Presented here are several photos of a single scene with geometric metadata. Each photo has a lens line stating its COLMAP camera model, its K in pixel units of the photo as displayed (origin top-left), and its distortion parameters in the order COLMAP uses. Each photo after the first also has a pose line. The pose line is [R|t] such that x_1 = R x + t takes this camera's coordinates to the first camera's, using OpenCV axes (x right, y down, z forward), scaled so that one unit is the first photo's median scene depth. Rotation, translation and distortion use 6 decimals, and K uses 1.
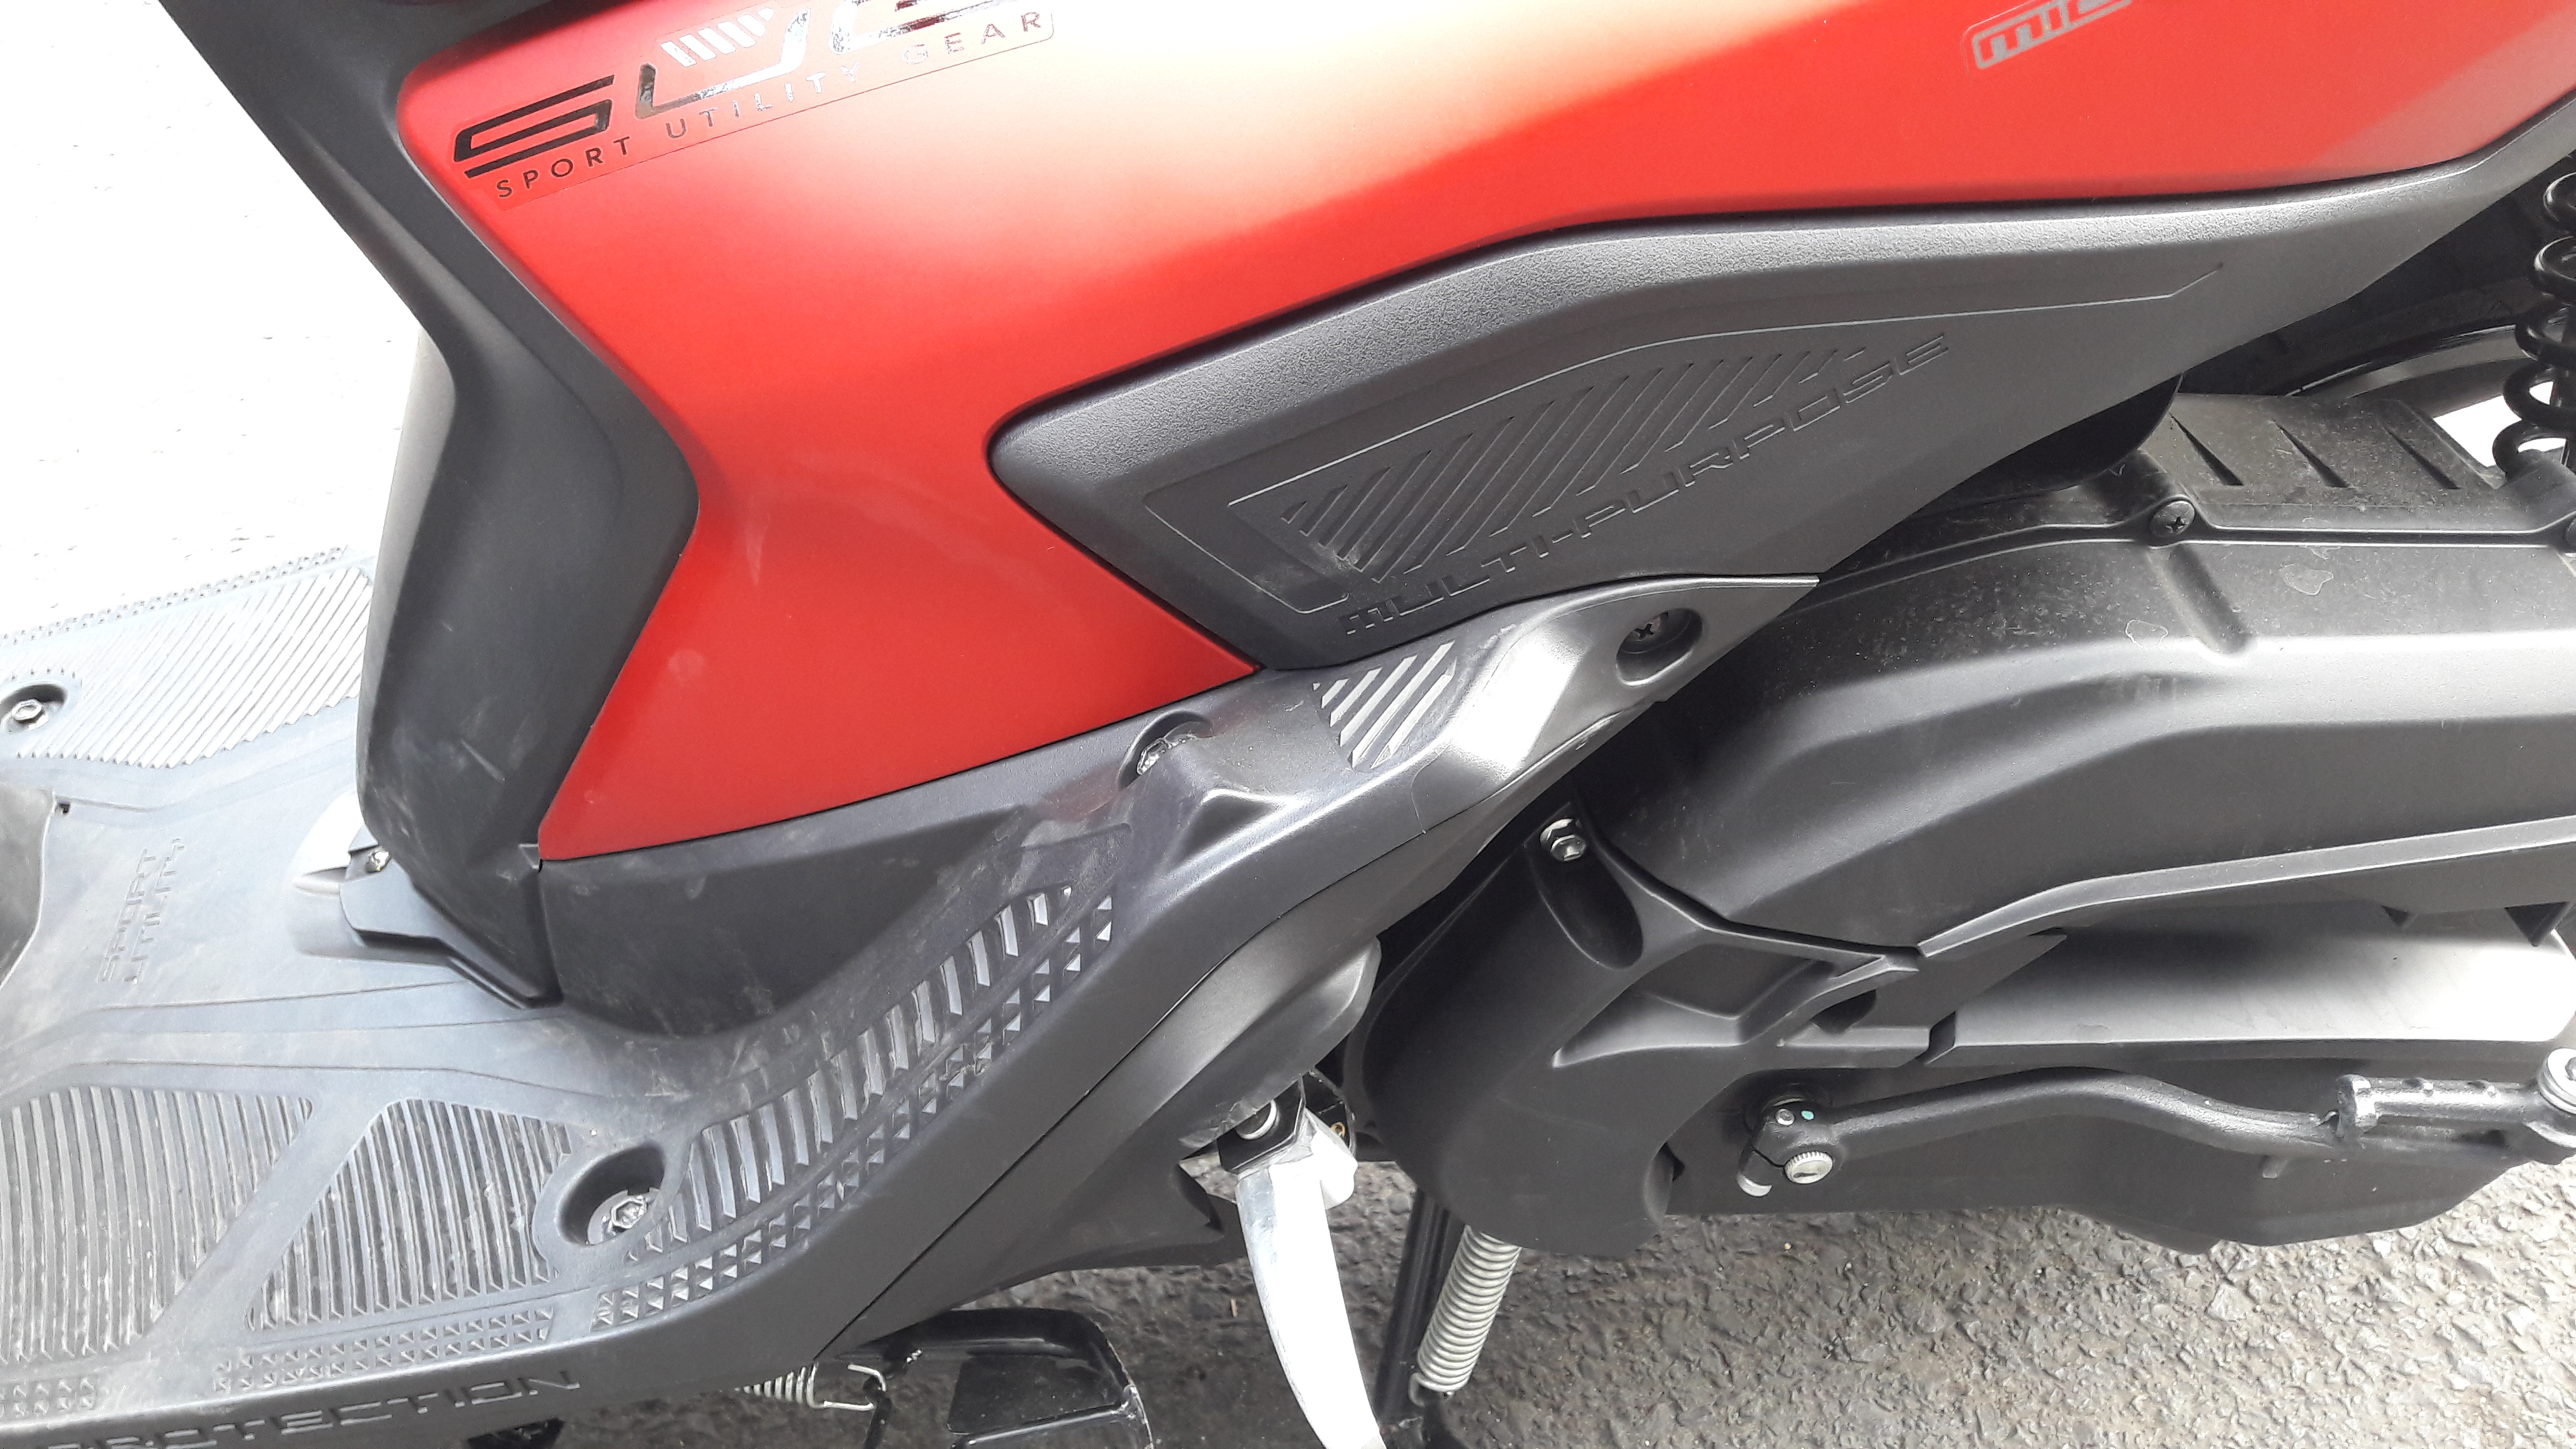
lens RADIAL K [[2143.7, 0, 1270.1], [0, 2143.7, 732.8], [0, 0, 1]] dist [0.034007, -0.008414]
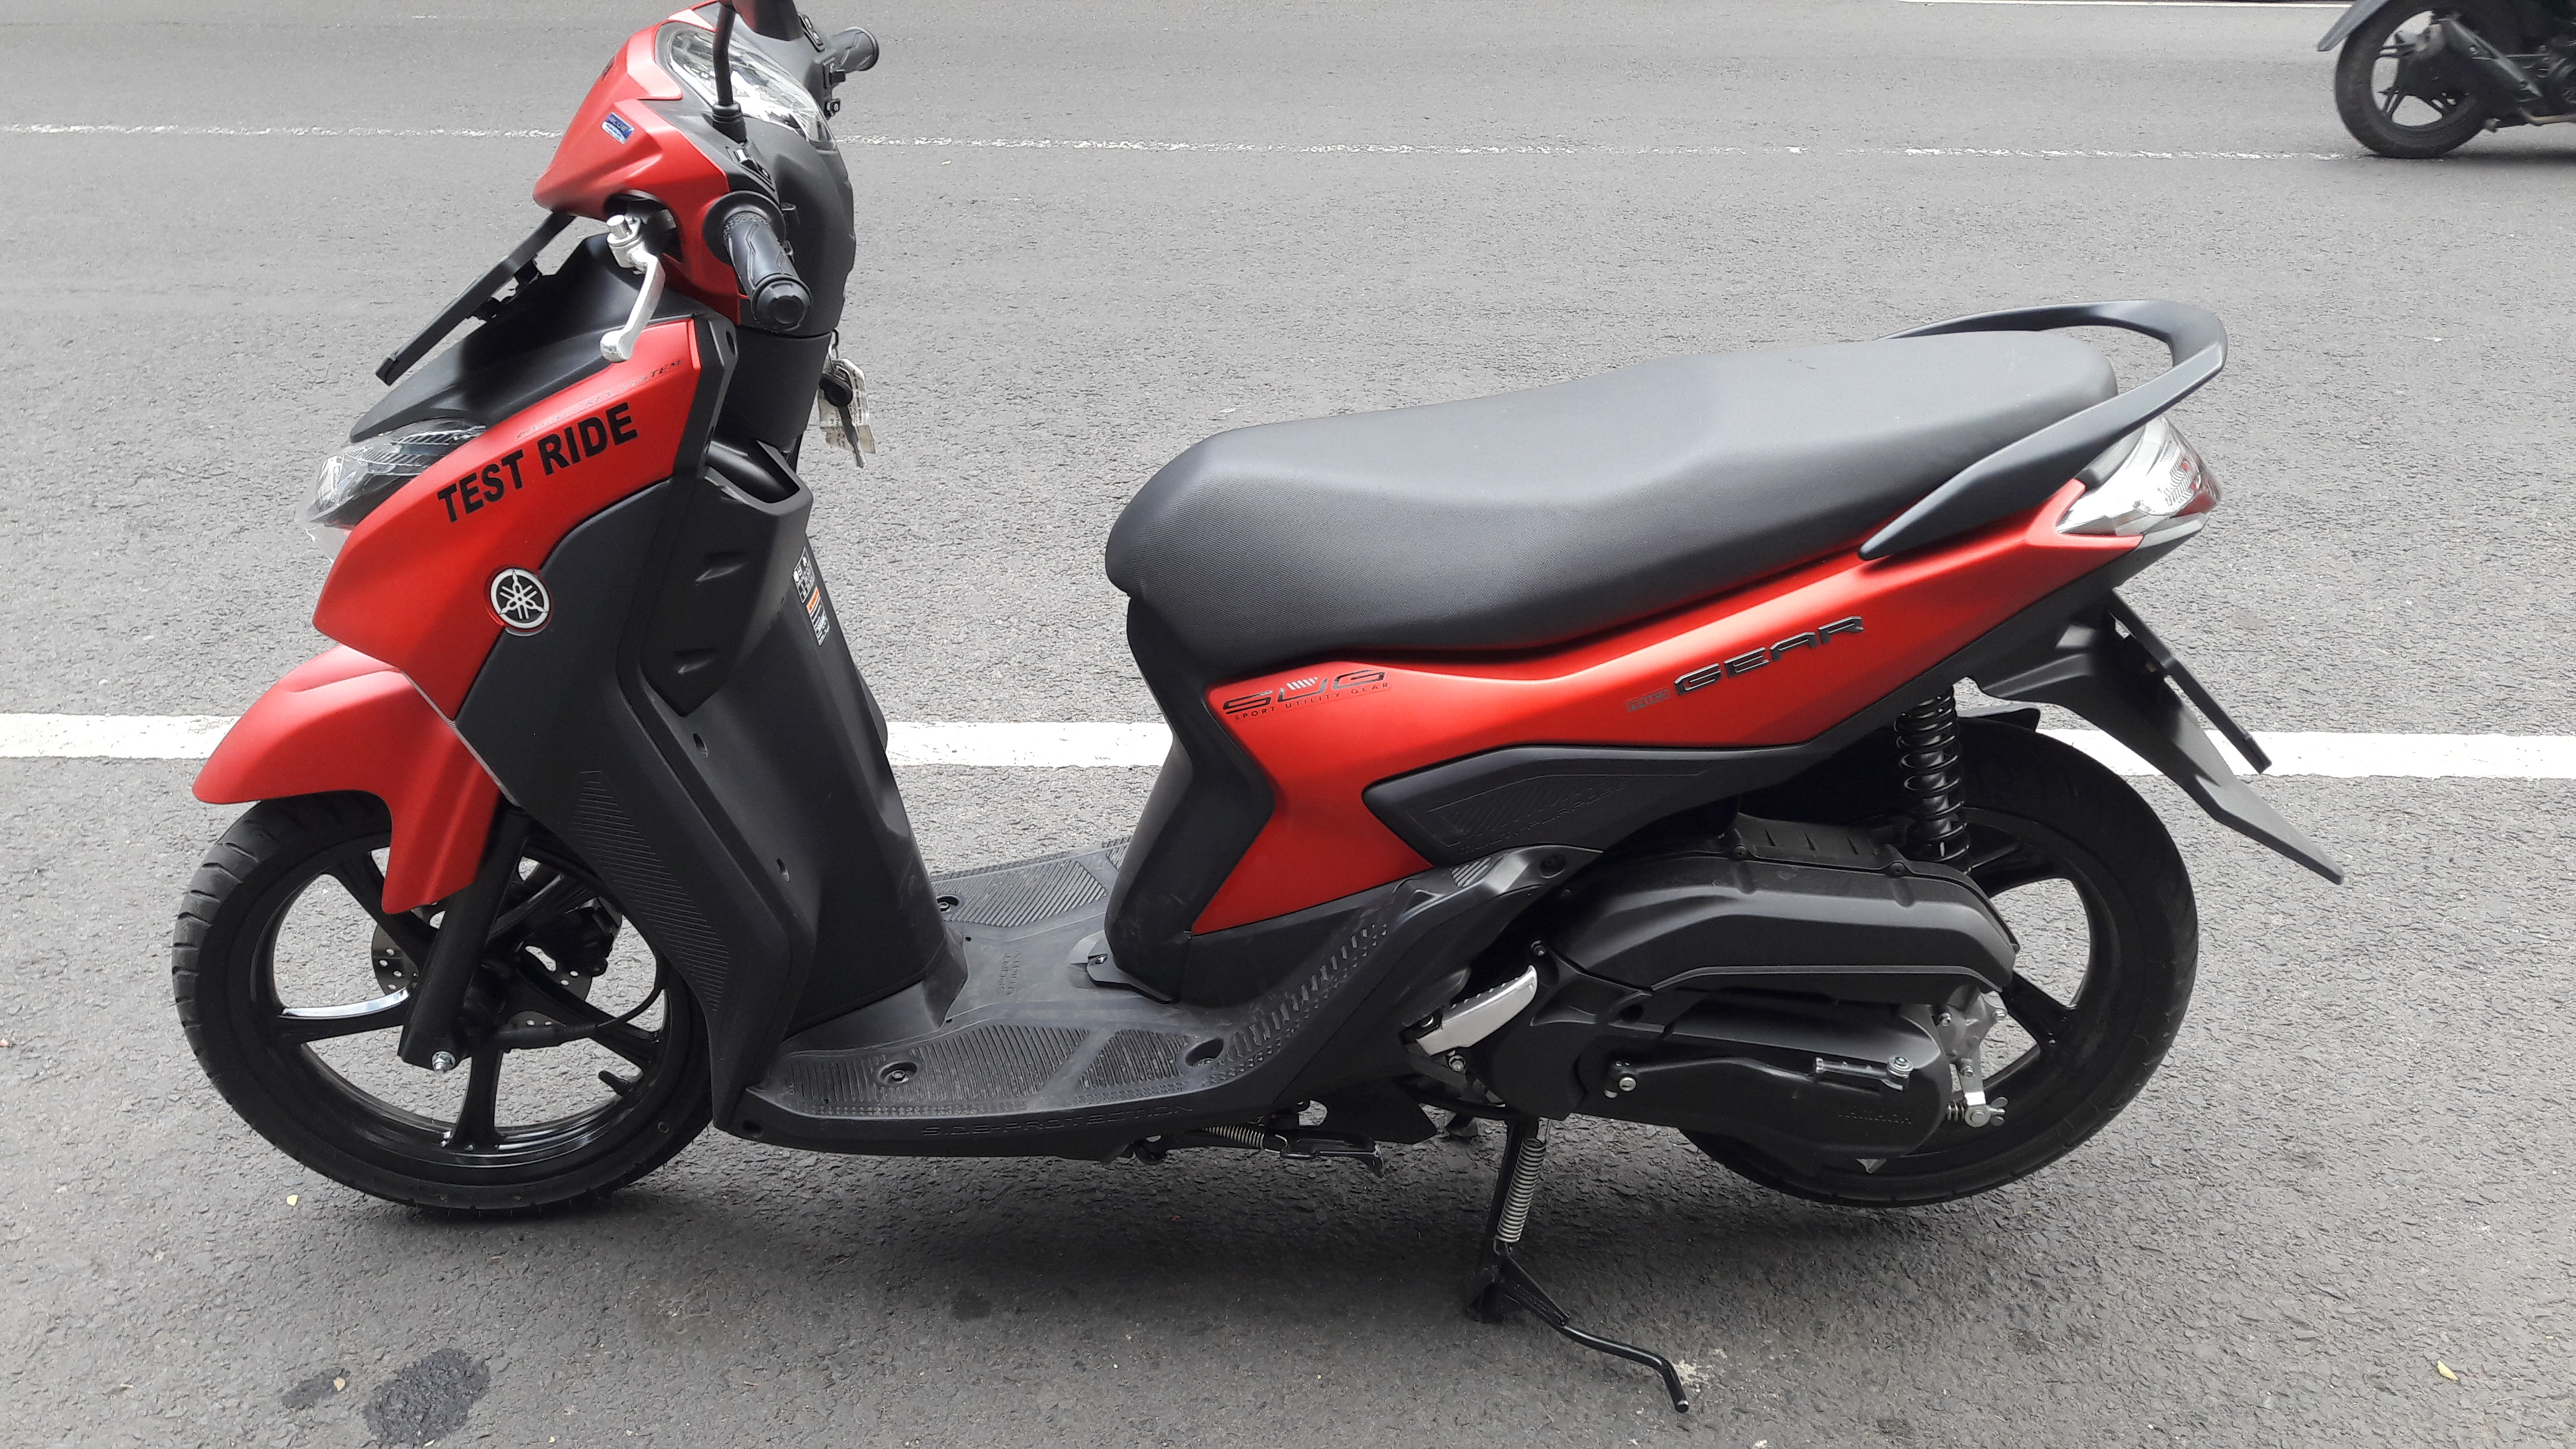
lens RADIAL K [[2143.7, 0, 1283.6], [0, 2143.7, 721.4], [0, 0, 1]] dist [0.034007, -0.008414]
pose [[0.990860, 0.057857, -0.121858, 0.128442], [-0.085710, 0.967593, -0.237524, 0.467966], [0.104166, 0.245797, 0.963708, -1.913786]]
